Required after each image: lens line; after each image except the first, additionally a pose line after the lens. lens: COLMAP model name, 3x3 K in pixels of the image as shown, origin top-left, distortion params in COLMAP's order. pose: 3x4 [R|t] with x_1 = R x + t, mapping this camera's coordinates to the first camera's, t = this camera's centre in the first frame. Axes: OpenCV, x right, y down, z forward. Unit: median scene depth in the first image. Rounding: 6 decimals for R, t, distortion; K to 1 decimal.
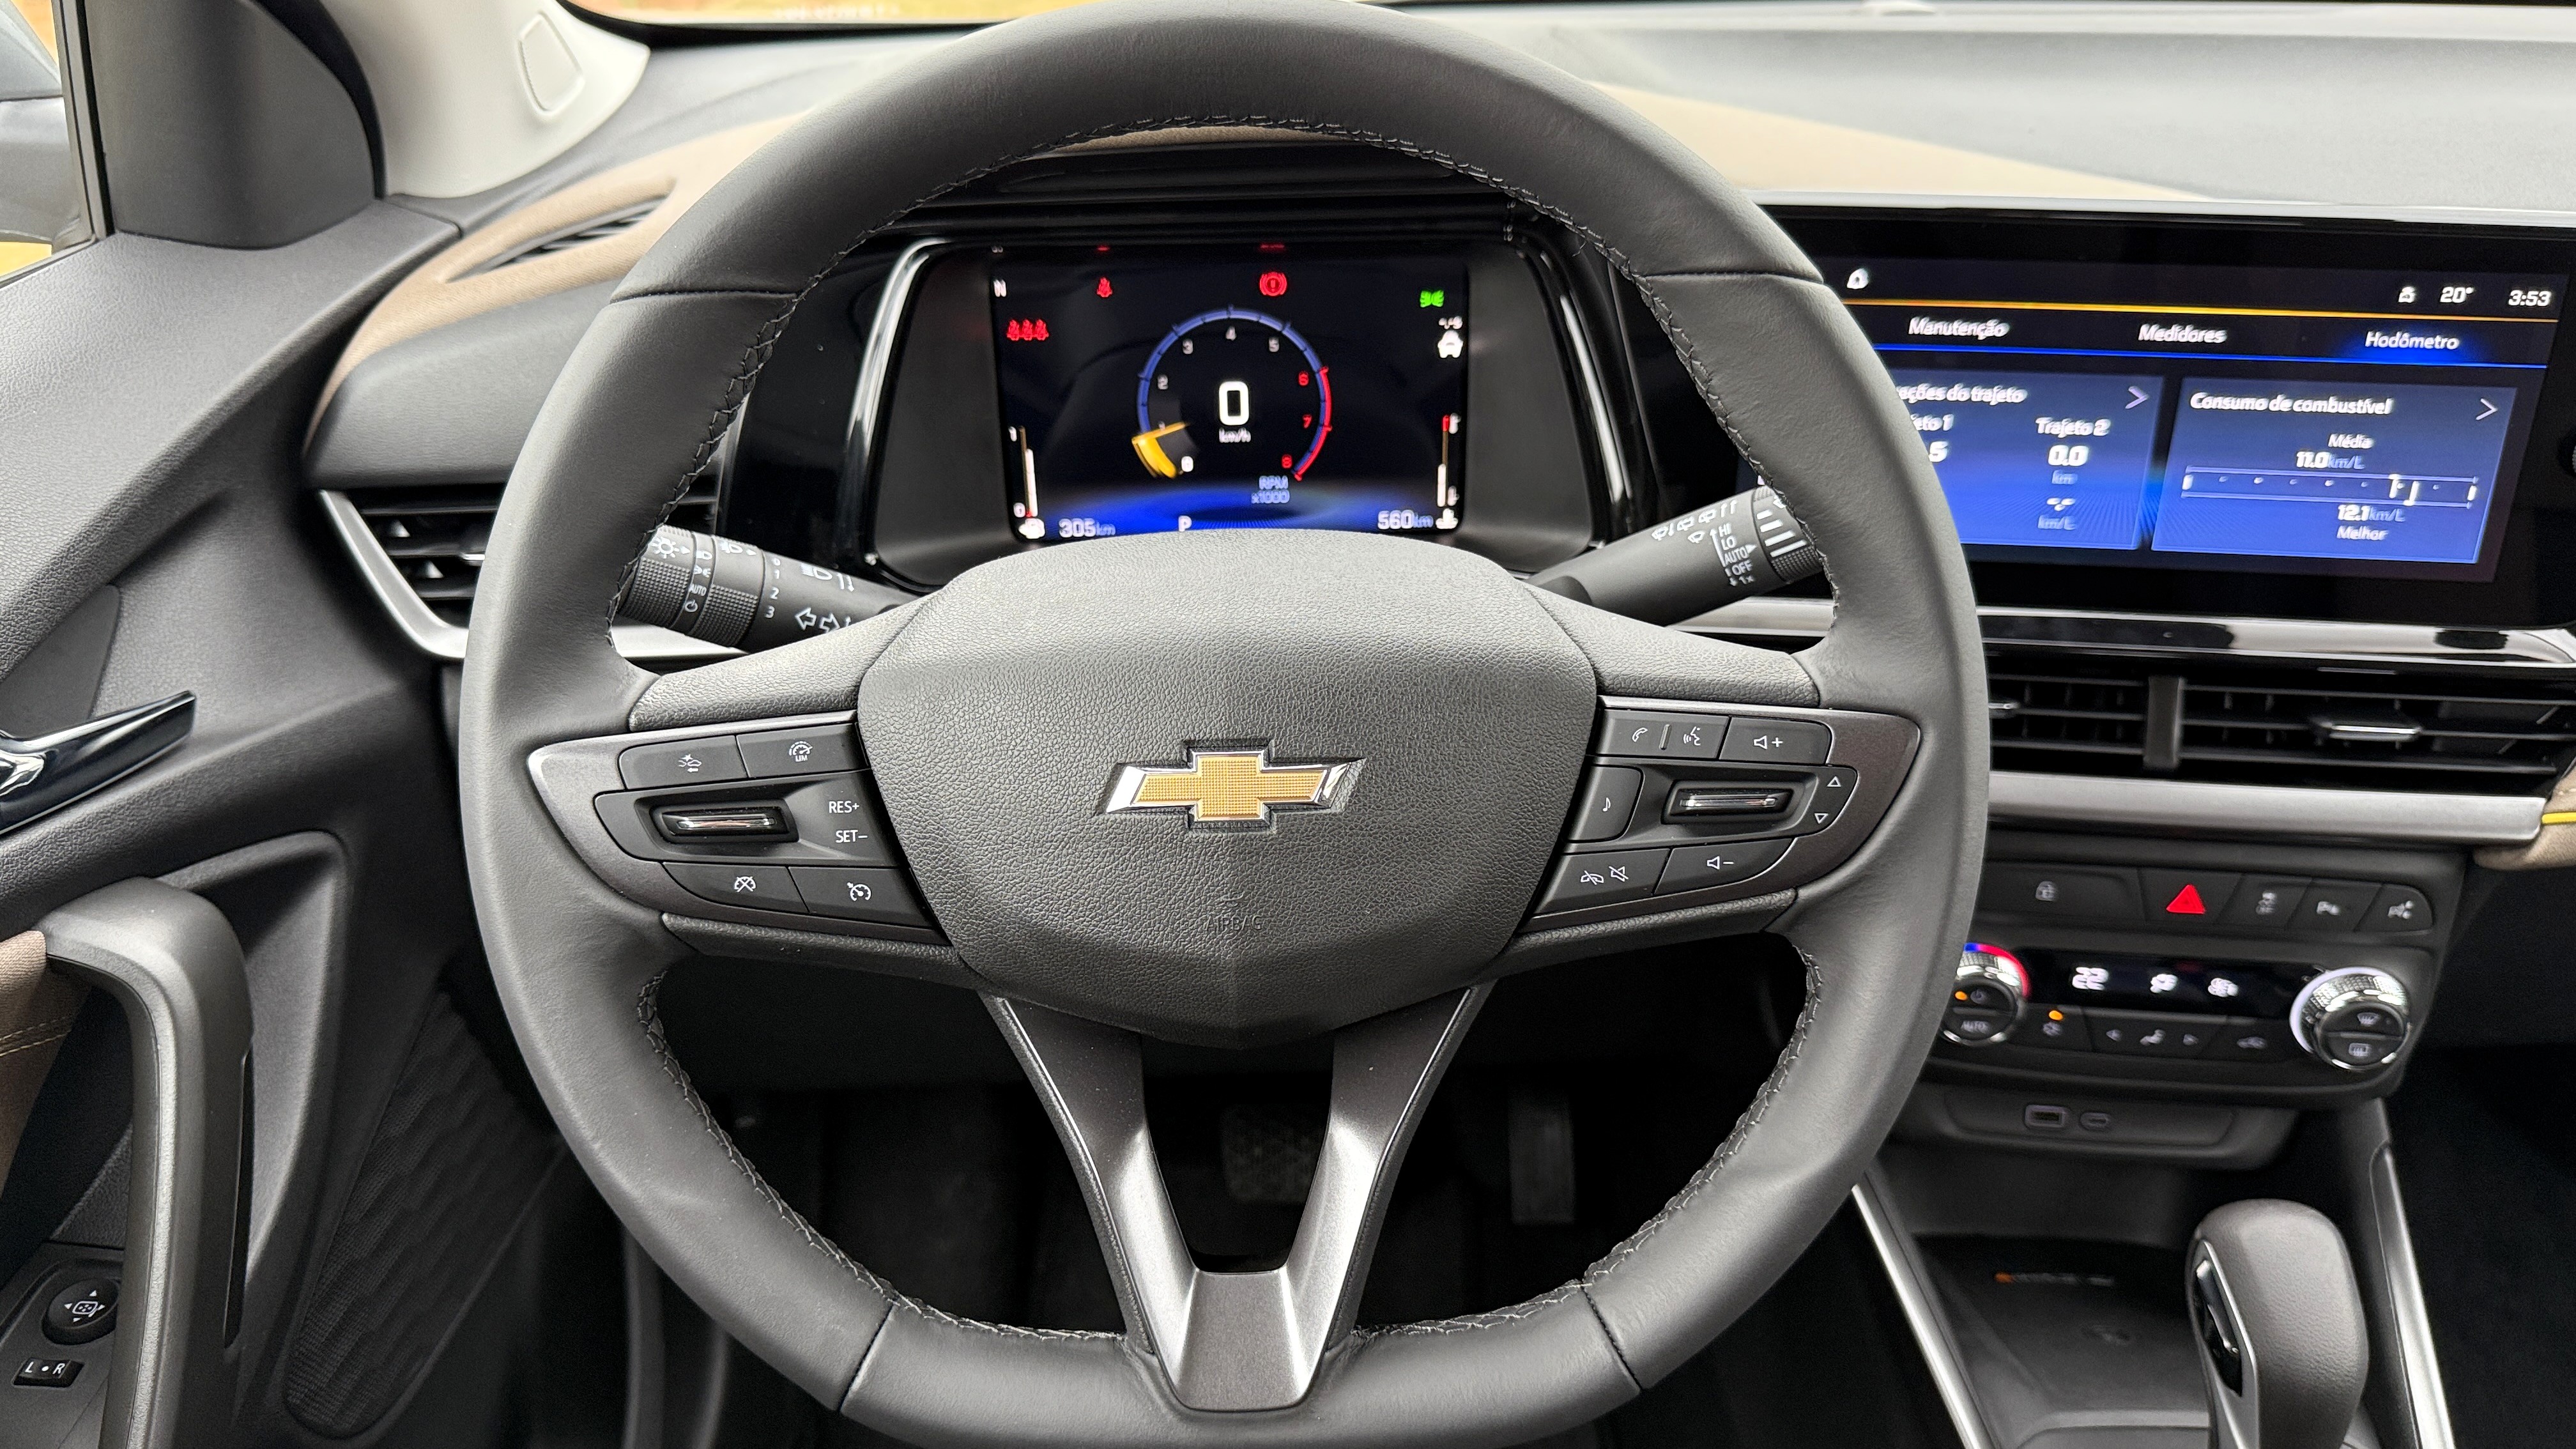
lens RADIAL K [[1828.8, 0, 1294.8], [0, 1828.8, 714.1], [0, 0, 1]] dist [0.090792, -0.194774]
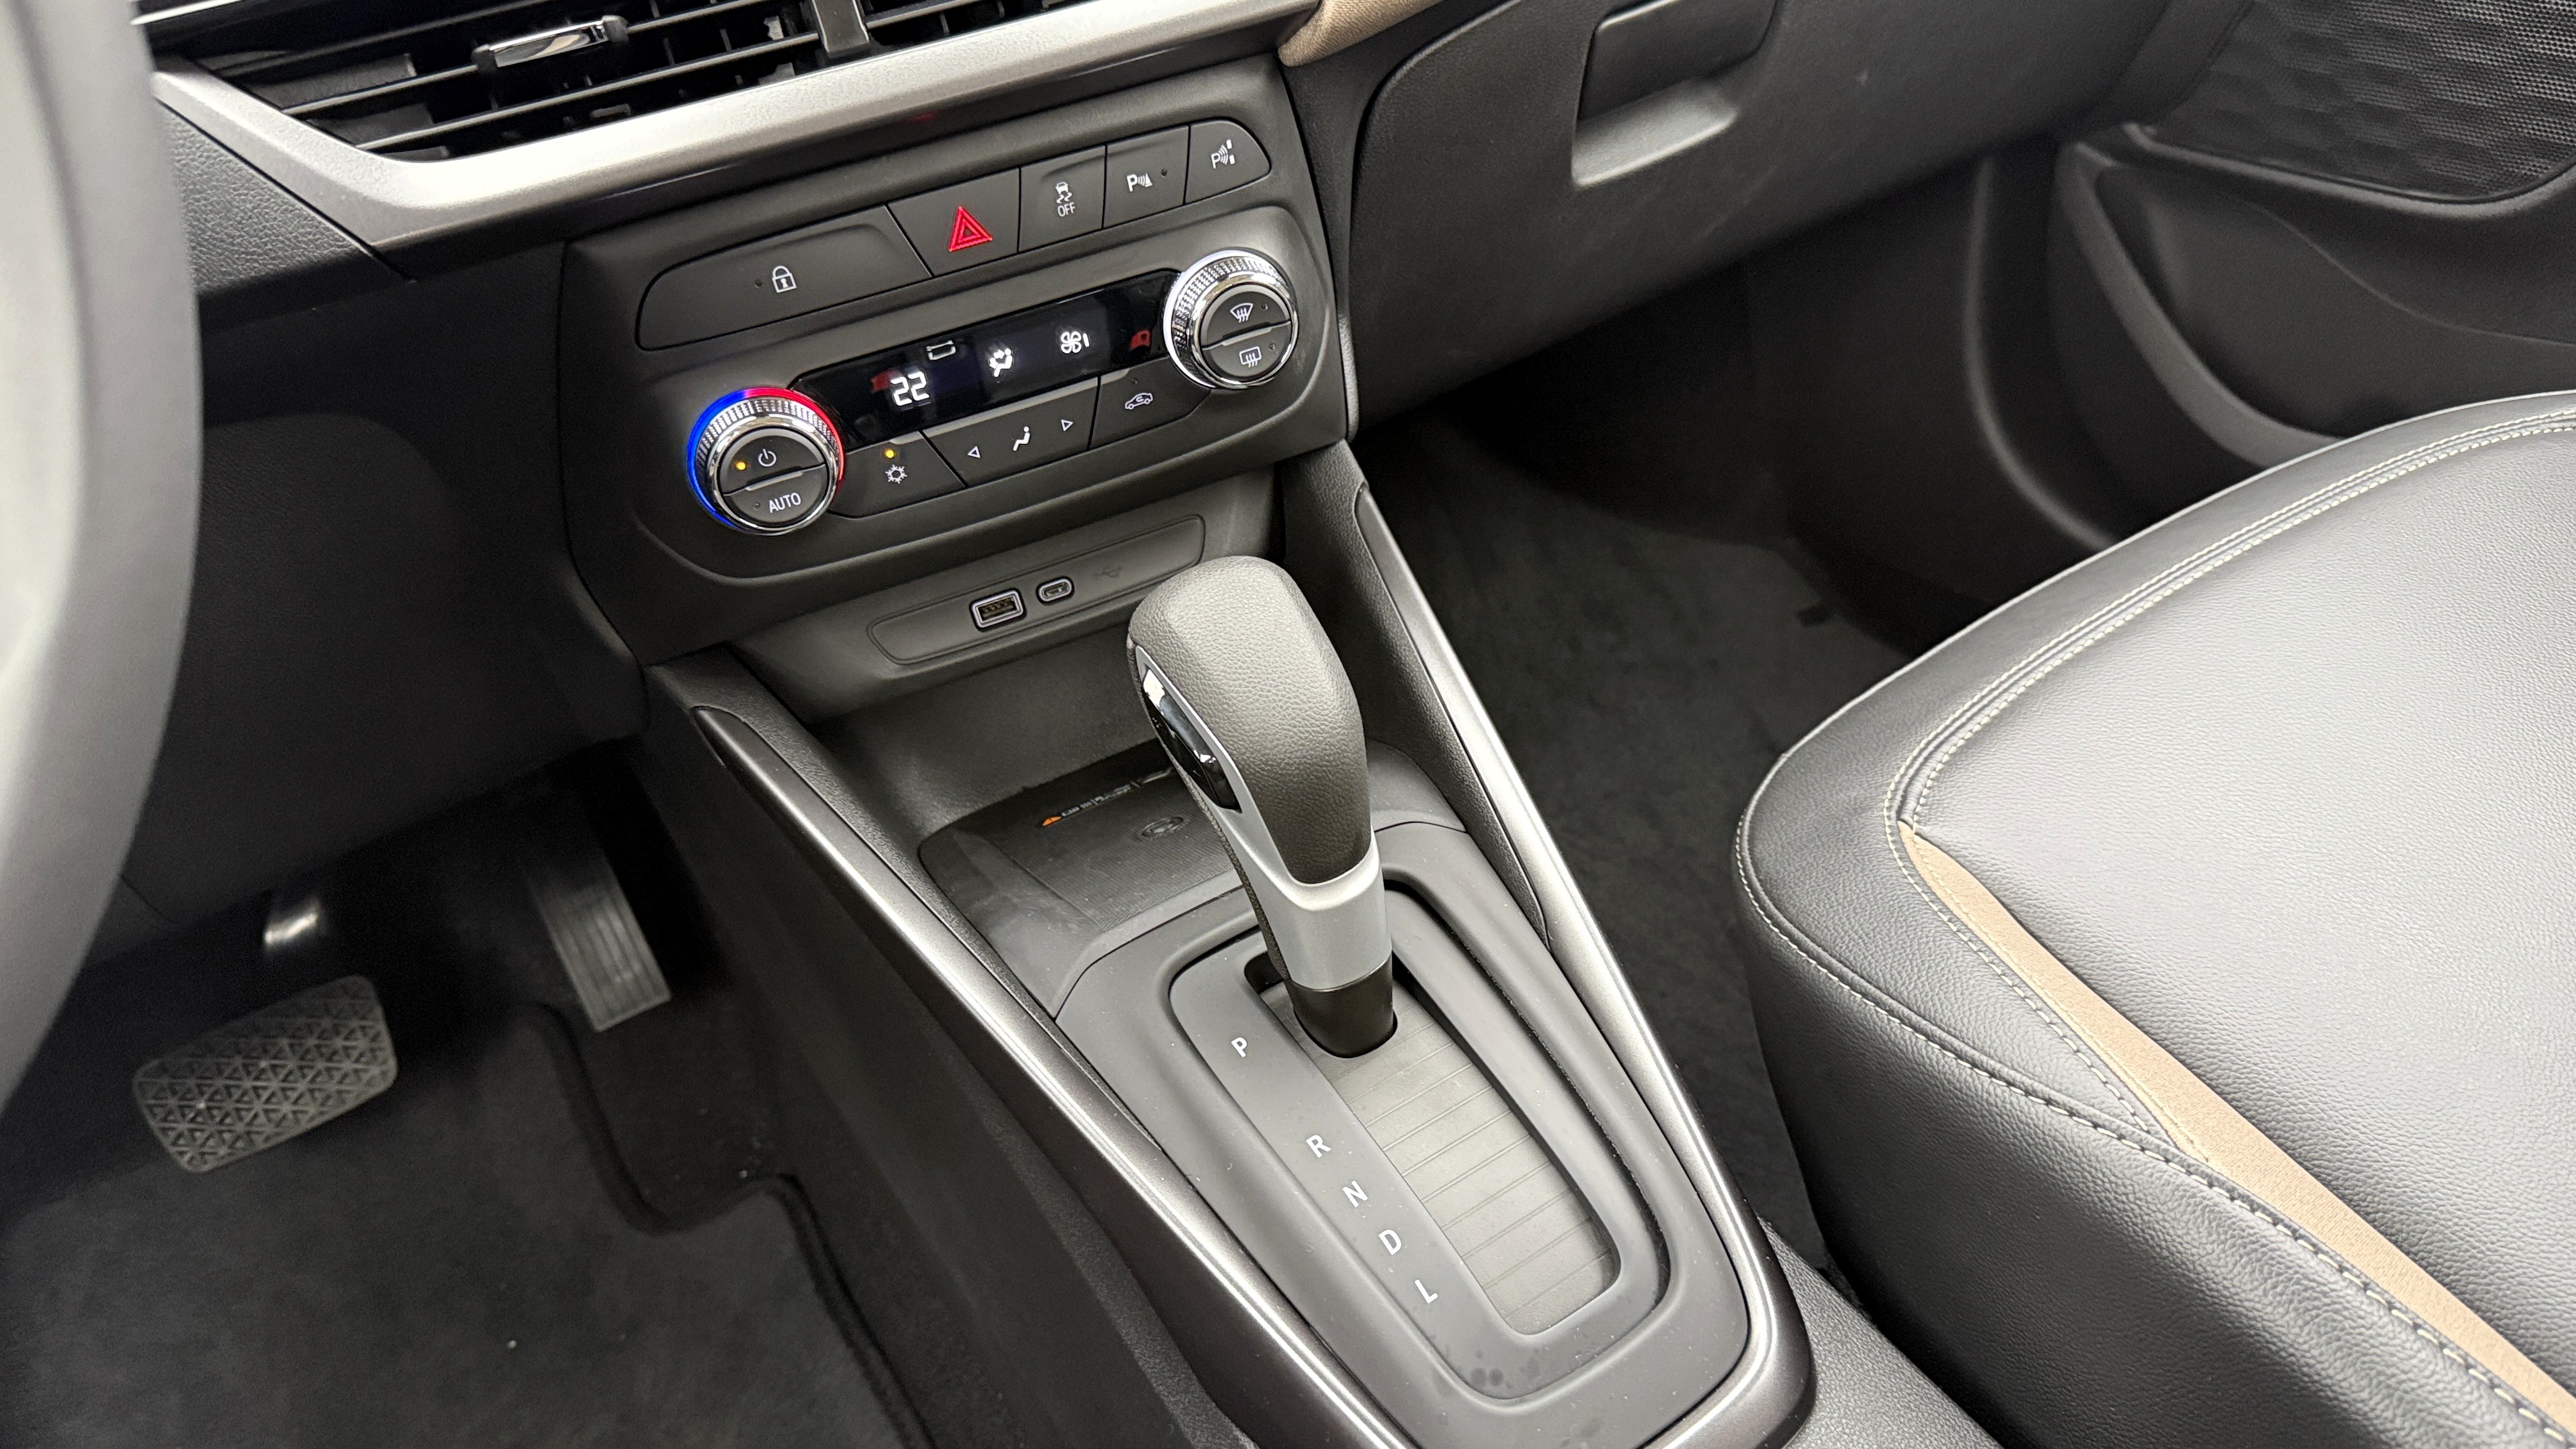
lens RADIAL K [[1793.6, 0, 1287.7], [0, 1793.6, 732.3], [0, 0, 1]] dist [0.121178, -0.176247]
pose [[0.858249, -0.390562, 0.332972, 0.293036], [0.347084, 0.919601, 0.184028, 0.208087], [-0.378075, -0.042373, 0.924805, 0.299131]]
